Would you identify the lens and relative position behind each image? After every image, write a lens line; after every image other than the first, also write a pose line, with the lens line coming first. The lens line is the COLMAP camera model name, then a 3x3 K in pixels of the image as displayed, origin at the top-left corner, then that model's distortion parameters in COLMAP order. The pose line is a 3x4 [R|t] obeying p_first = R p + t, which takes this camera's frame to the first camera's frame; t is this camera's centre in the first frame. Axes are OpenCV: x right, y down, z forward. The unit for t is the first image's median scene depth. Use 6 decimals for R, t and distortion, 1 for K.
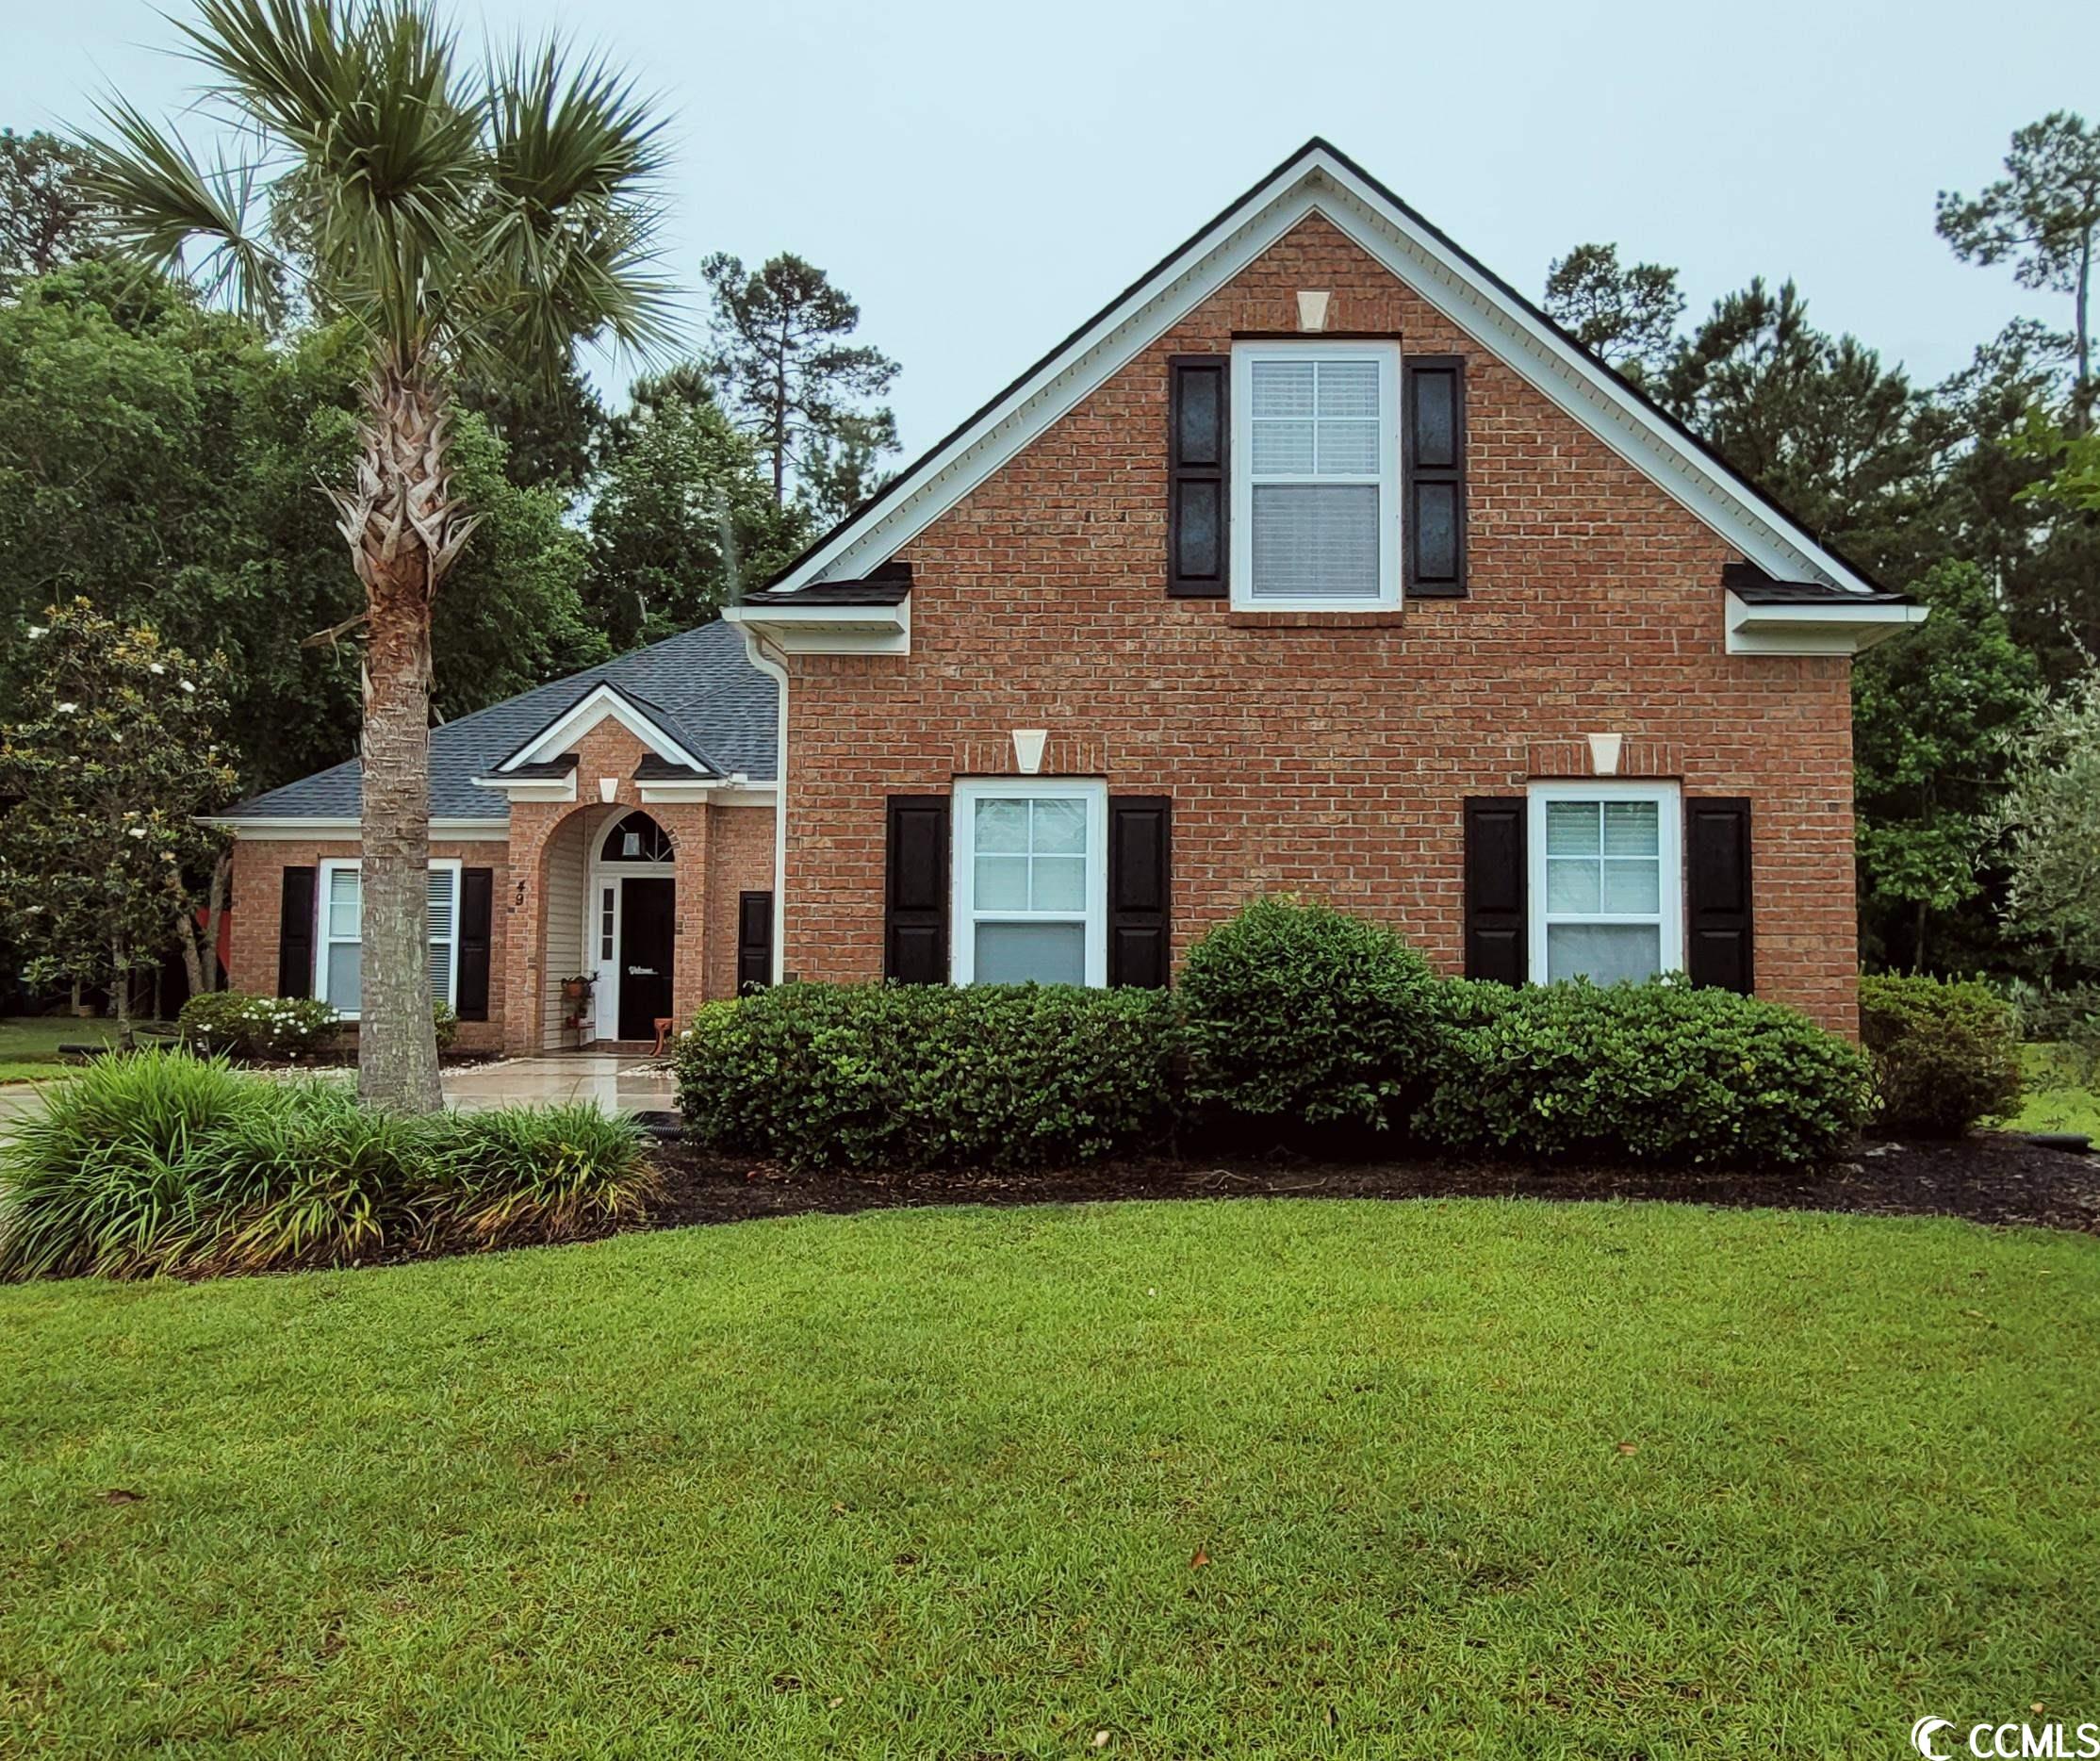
lens RADIAL K [[1433.1, 0, 1051.2], [0, 1433.1, 882.7], [0, 0, 1]] dist [0.008231, -0.001004]
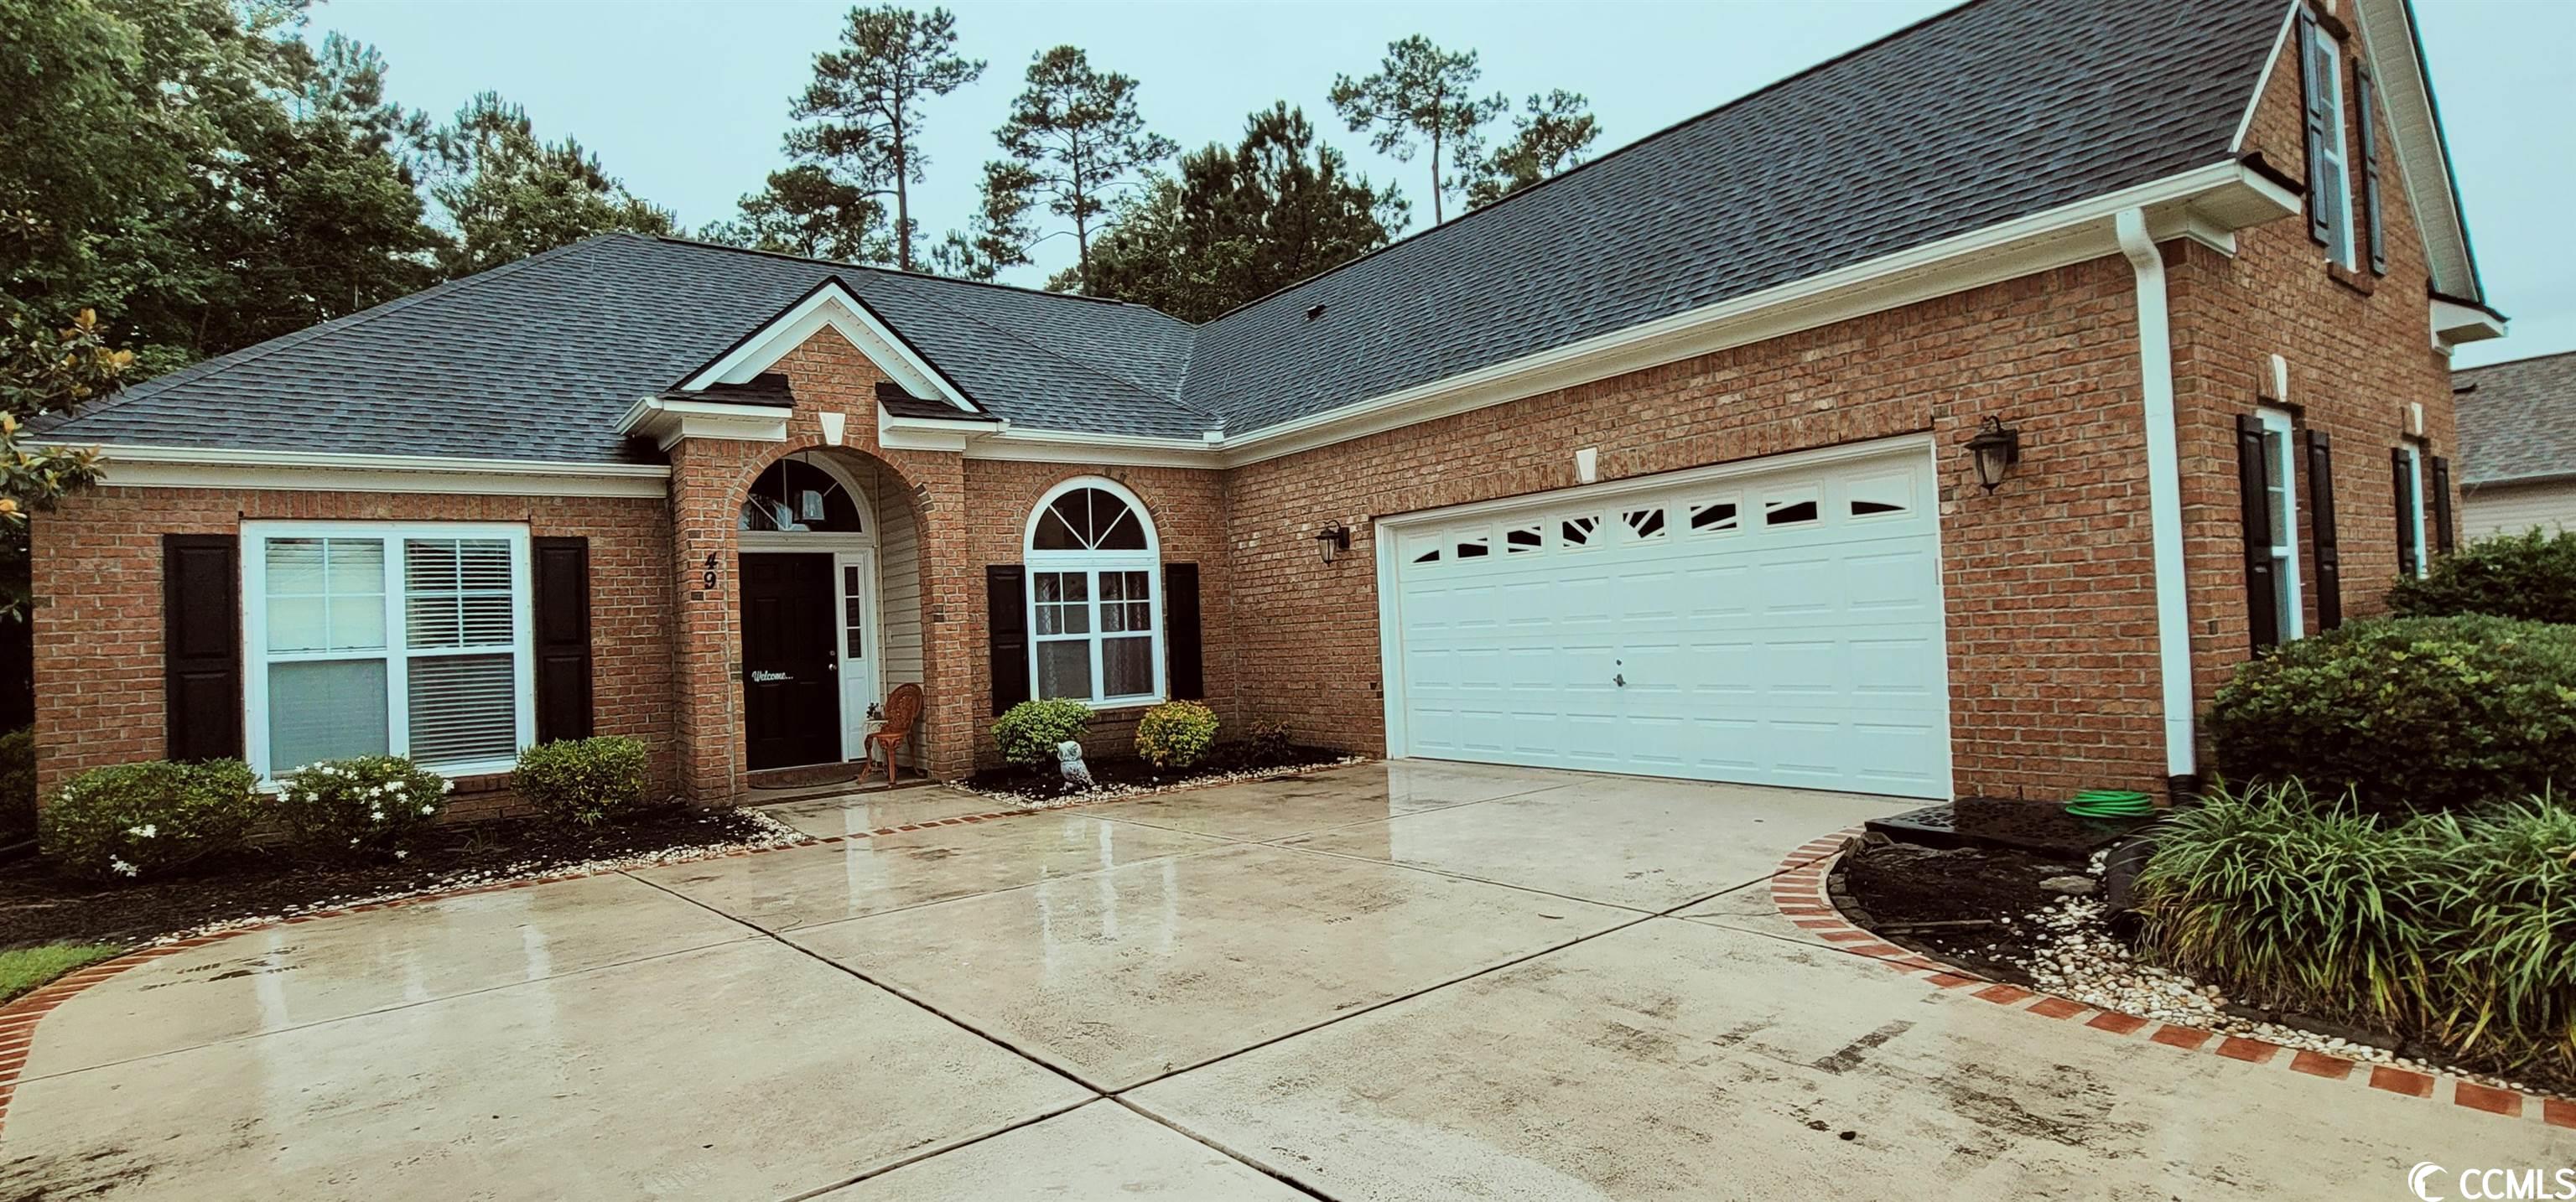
lens RADIAL K [[1189.5, 0, 1285.0], [0, 1189.5, 601.0], [0, 0, 1]] dist [-0.002139, -0.000080]
pose [[0.786855, -0.031973, 0.616310, -0.503231], [0.019180, 0.999442, 0.027361, 0.011154], [-0.616840, -0.009708, 0.787028, 0.380051]]
